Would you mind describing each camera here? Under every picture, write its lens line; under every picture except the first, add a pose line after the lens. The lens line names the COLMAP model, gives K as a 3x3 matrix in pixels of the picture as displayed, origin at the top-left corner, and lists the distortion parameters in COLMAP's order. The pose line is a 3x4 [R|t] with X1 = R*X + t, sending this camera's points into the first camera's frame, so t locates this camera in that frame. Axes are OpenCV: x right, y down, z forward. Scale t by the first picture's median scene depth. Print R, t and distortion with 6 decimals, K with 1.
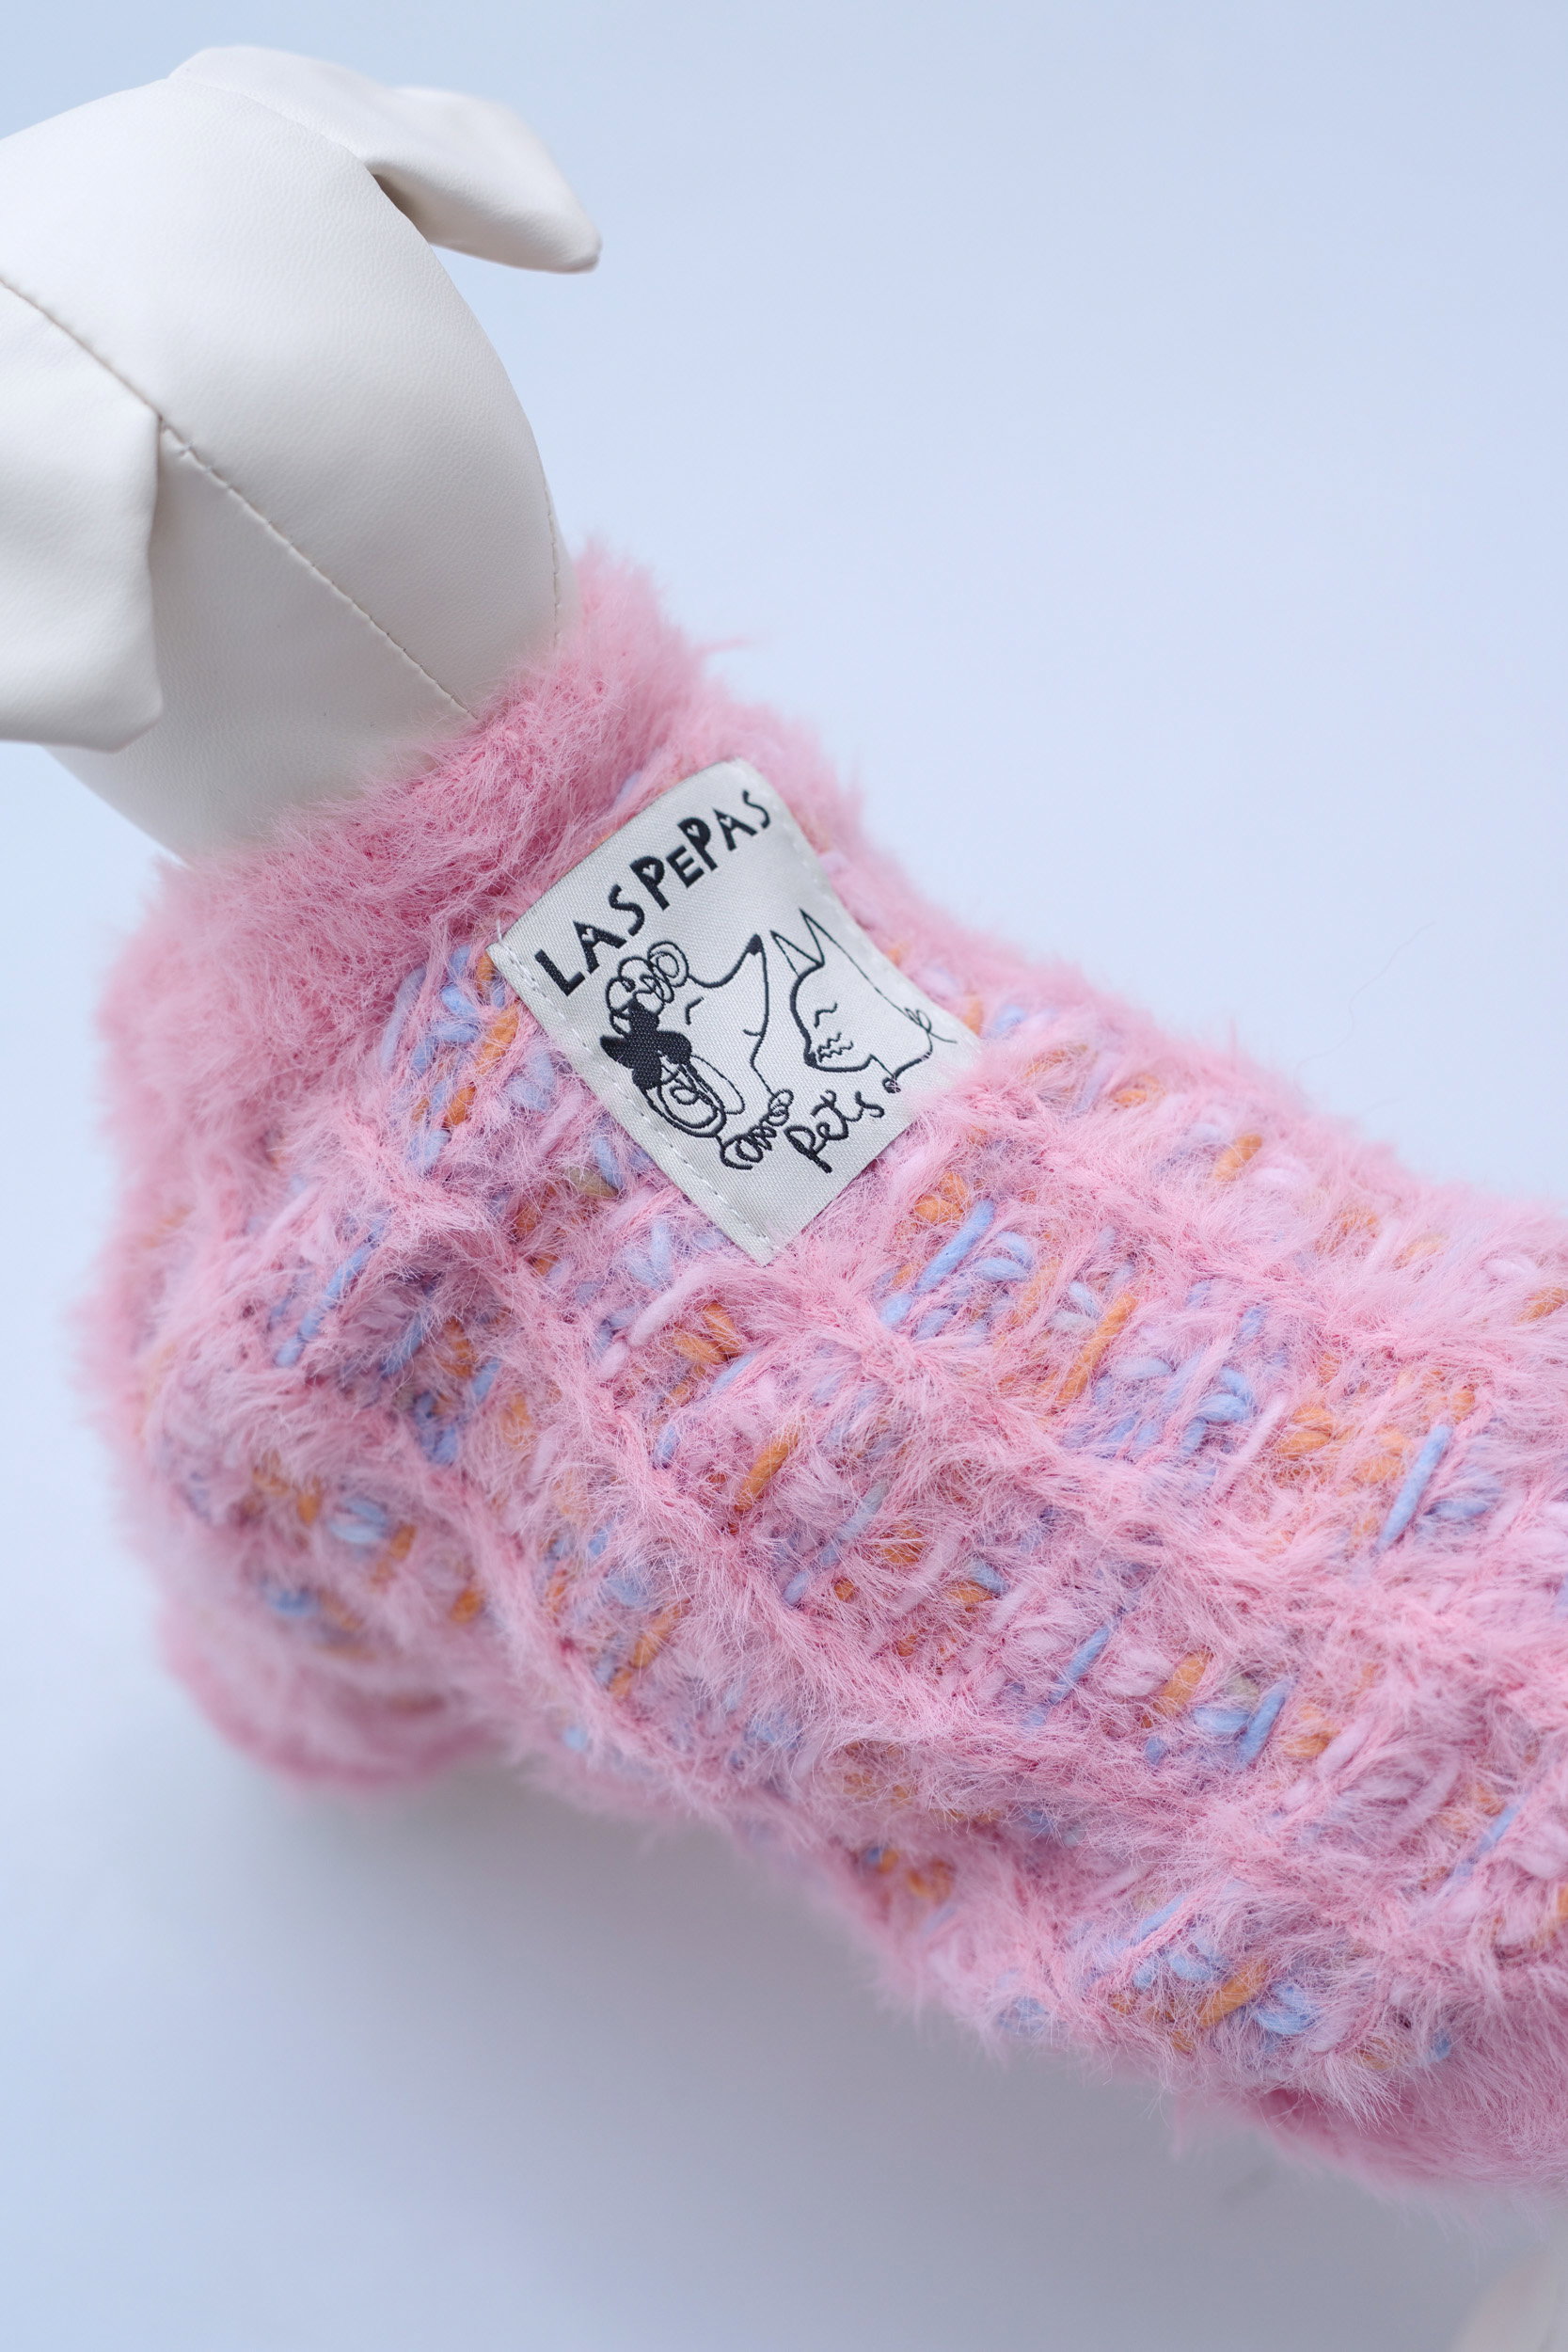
lens RADIAL K [[3947.0, 0, 784.0], [0, 3947.0, 1176.0], [0, 0, 1]] dist [-0.088639, 0.055909]
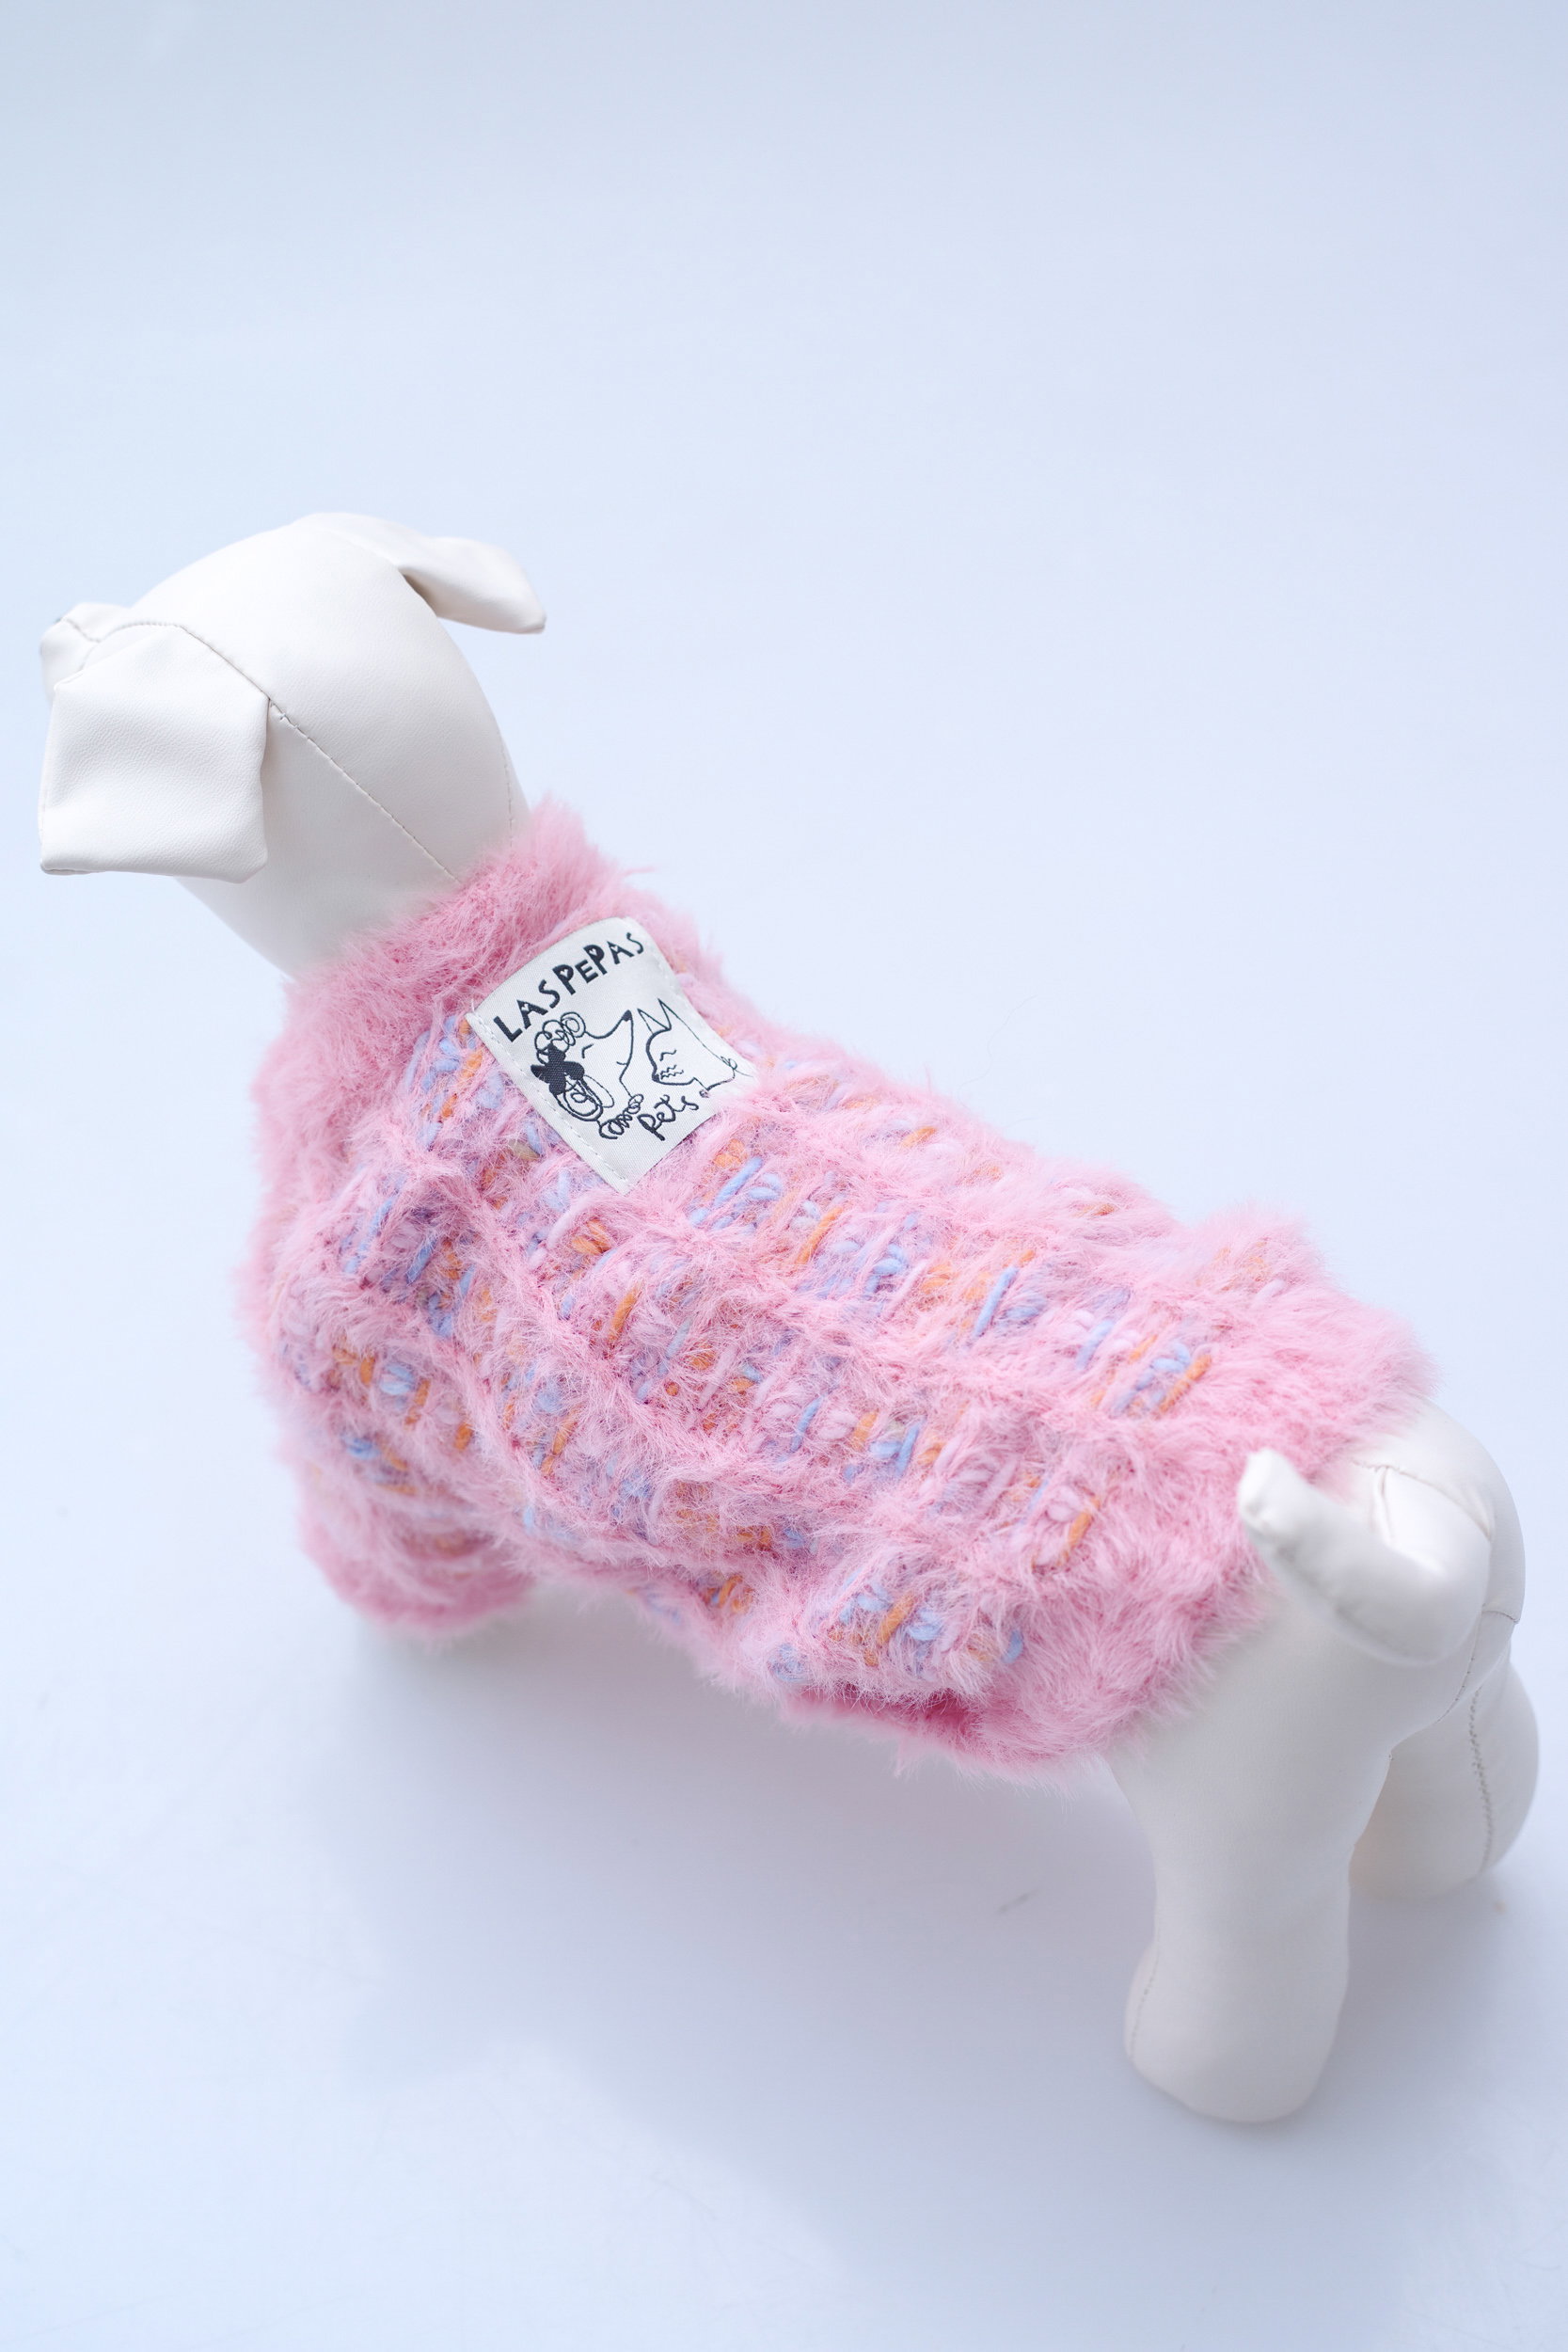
lens RADIAL K [[4413.6, 0, 784.3], [0, 4413.6, 1237.0], [0, 0, 1]] dist [-0.057497, -0.024403]
pose [[0.992687, -0.016371, -0.119605, 0.285441], [-0.004646, 0.984846, -0.173366, 0.363457], [0.120631, 0.172654, 0.977568, -0.818210]]
